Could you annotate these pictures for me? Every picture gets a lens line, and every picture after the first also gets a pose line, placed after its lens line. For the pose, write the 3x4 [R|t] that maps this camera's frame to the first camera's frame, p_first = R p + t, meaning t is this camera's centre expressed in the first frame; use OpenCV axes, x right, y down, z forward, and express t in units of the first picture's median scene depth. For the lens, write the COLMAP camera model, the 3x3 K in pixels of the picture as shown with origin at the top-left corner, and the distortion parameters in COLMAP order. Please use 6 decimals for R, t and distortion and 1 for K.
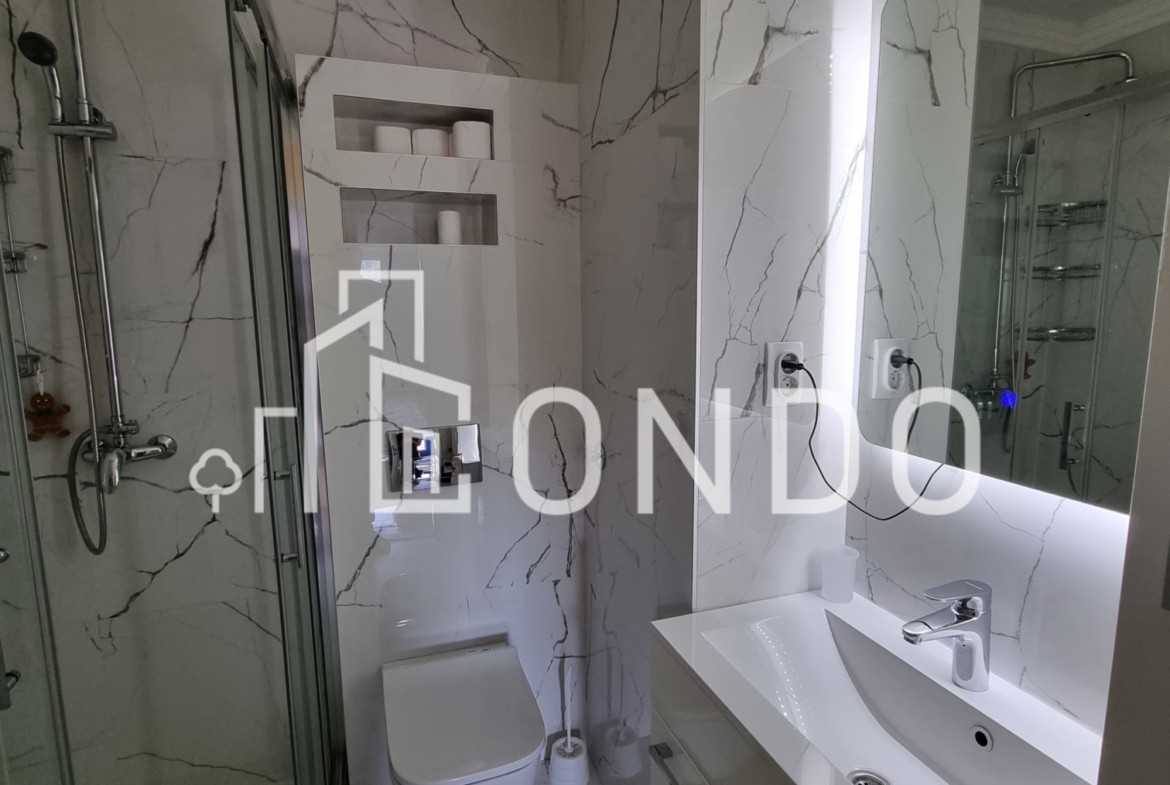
lens RADIAL K [[635.6, 0, 593.9], [0, 635.6, 398.2], [0, 0, 1]] dist [-0.002553, 0.000169]
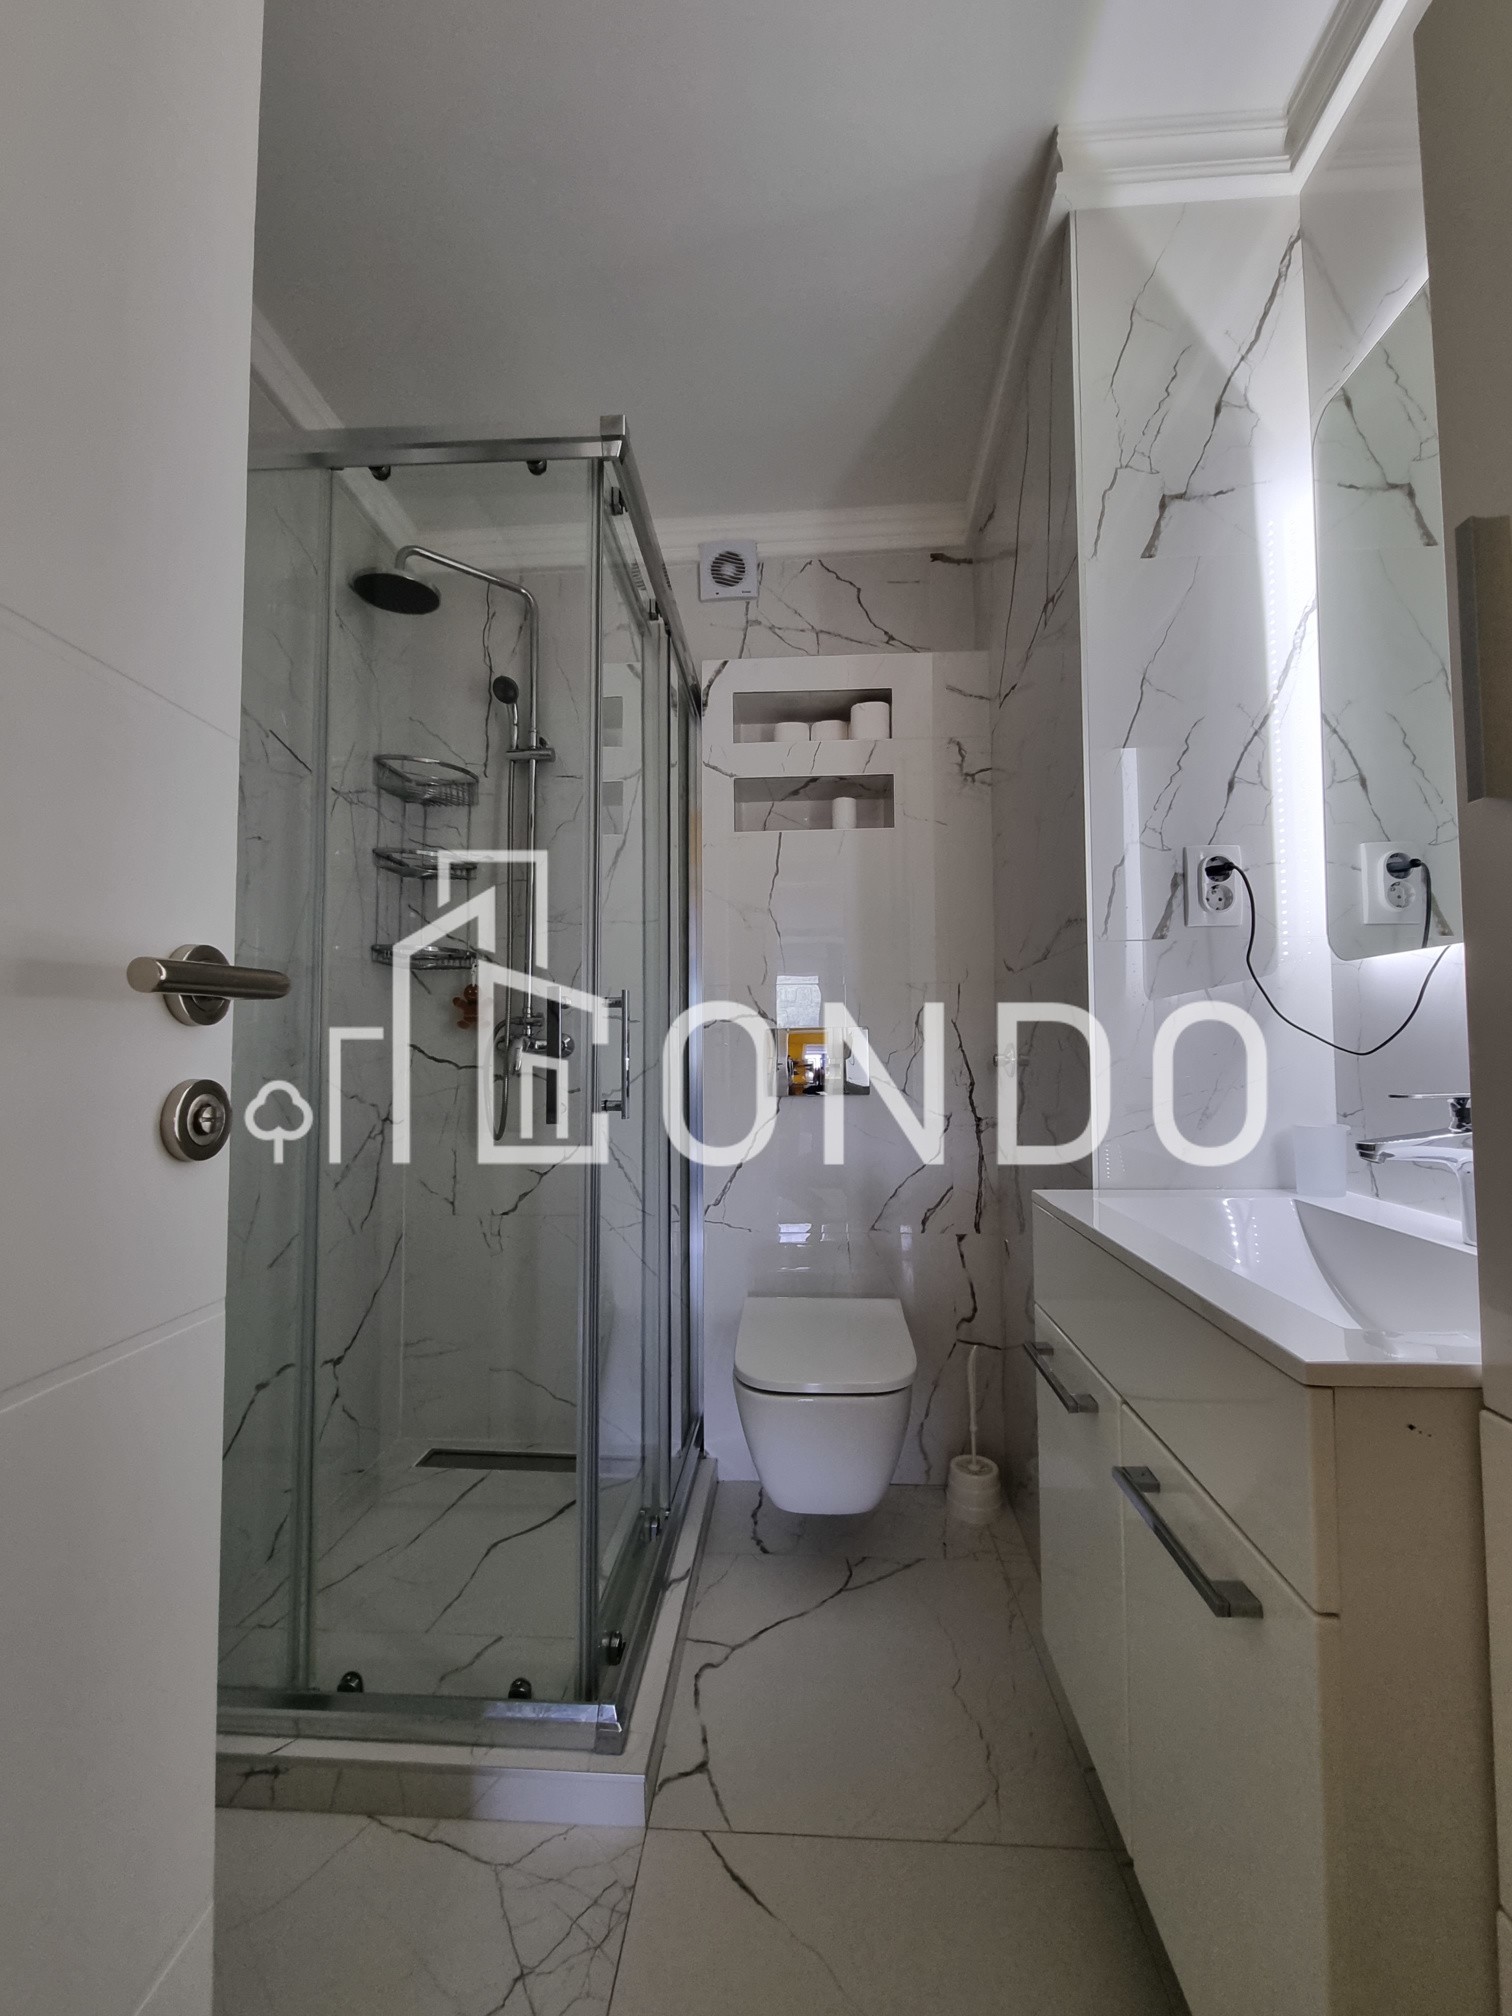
lens RADIAL K [[822.8, 0, 756.0], [0, 822.8, 1008.0], [0, 0, 1]] dist [-0.004358, -0.000565]
pose [[0.919514, -0.013547, -0.392825, 0.138303], [-0.061455, 0.982160, -0.177722, 0.258116], [0.388224, 0.187559, 0.902277, -0.087740]]
